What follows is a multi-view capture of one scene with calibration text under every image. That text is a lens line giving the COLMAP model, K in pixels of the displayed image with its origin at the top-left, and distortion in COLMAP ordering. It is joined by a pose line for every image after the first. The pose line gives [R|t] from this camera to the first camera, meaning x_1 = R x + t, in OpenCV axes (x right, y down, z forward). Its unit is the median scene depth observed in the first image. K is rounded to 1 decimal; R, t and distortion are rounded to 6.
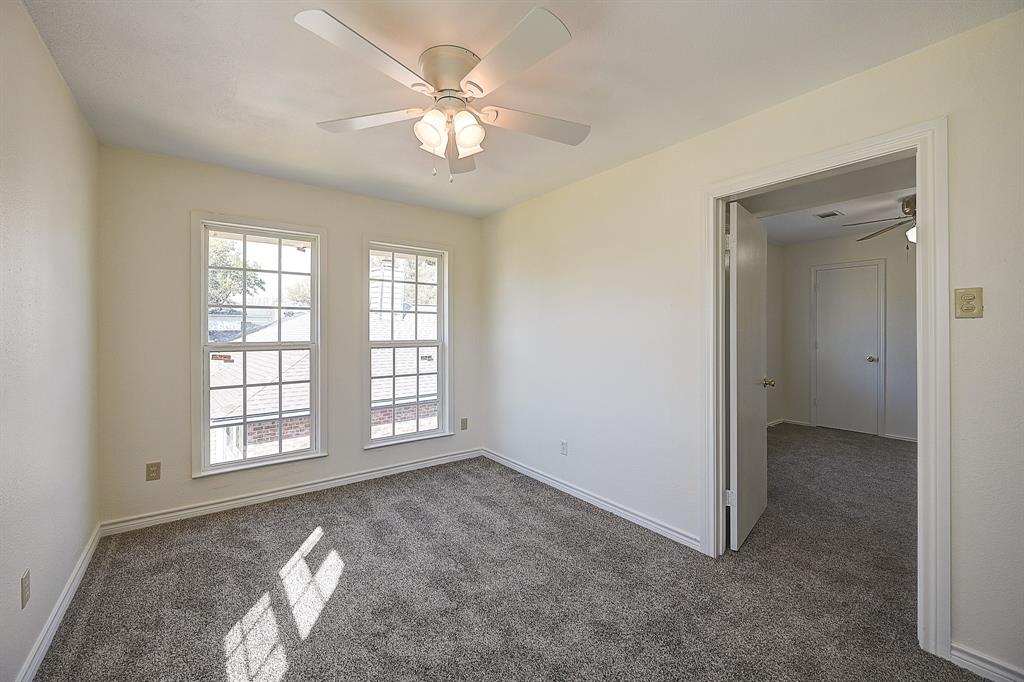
lens RADIAL K [[402.9, 0, 514.3], [0, 402.9, 335.6], [0, 0, 1]] dist [-0.006467, 0.000953]
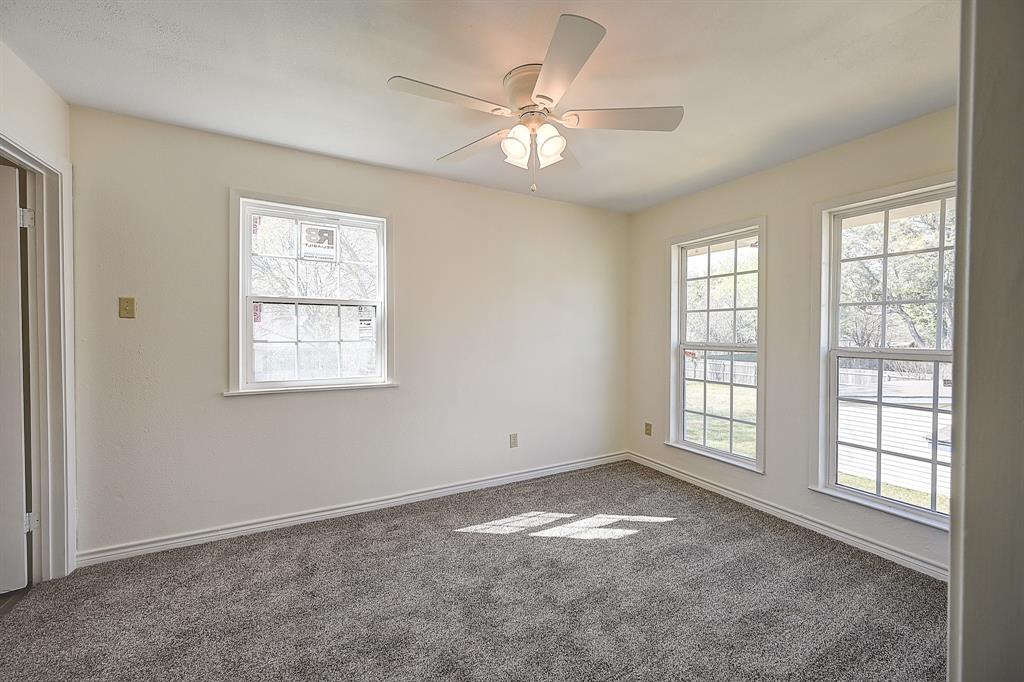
lens RADIAL K [[402.9, 0, 509.4], [0, 402.9, 343.4], [0, 0, 1]] dist [-0.006467, 0.000953]
pose [[-0.163472, 0.025059, -0.986230, 0.643248], [-0.018520, 0.999423, 0.028464, -0.002196], [0.986374, 0.022918, -0.162913, 0.782188]]
